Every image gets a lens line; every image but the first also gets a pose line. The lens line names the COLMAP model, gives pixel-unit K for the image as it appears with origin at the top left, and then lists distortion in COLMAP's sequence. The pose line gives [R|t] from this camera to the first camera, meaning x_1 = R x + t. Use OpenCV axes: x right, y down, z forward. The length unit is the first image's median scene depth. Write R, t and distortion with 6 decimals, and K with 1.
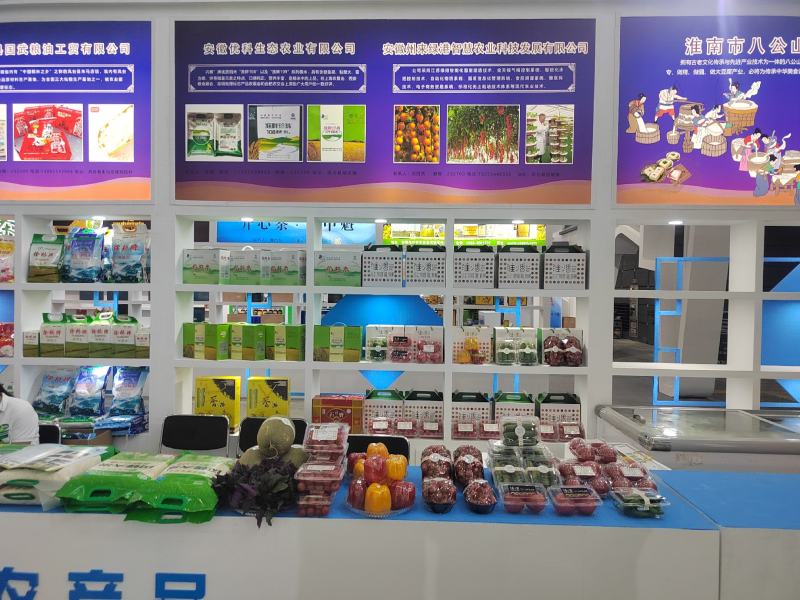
lens RADIAL K [[561.3, 0, 398.6], [0, 561.3, 299.3], [0, 0, 1]] dist [0.034286, -0.015702]
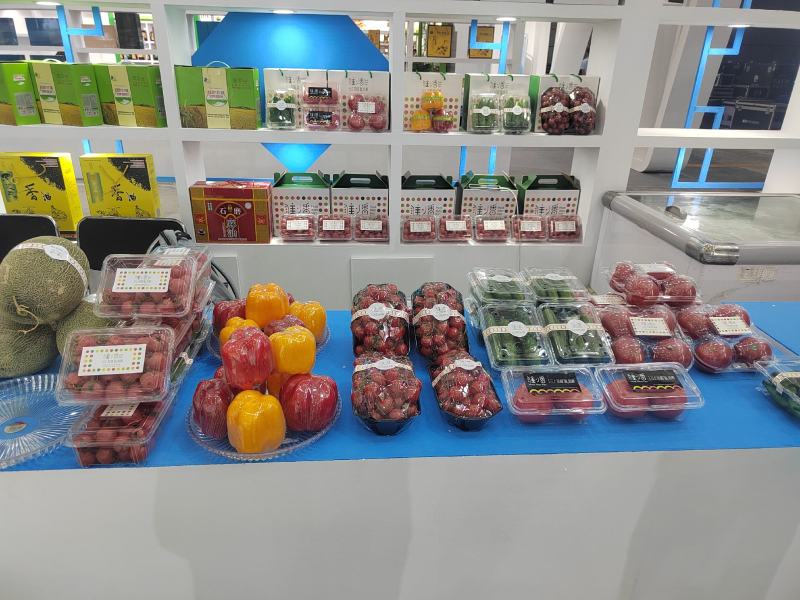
lens RADIAL K [[561.3, 0, 403.6], [0, 561.3, 297.9], [0, 0, 1]] dist [0.034286, -0.015702]
pose [[0.993974, -0.033481, 0.104382, 0.021825], [-0.008857, 0.924572, 0.380905, 0.043357], [-0.109262, -0.379534, 0.918703, 0.323188]]
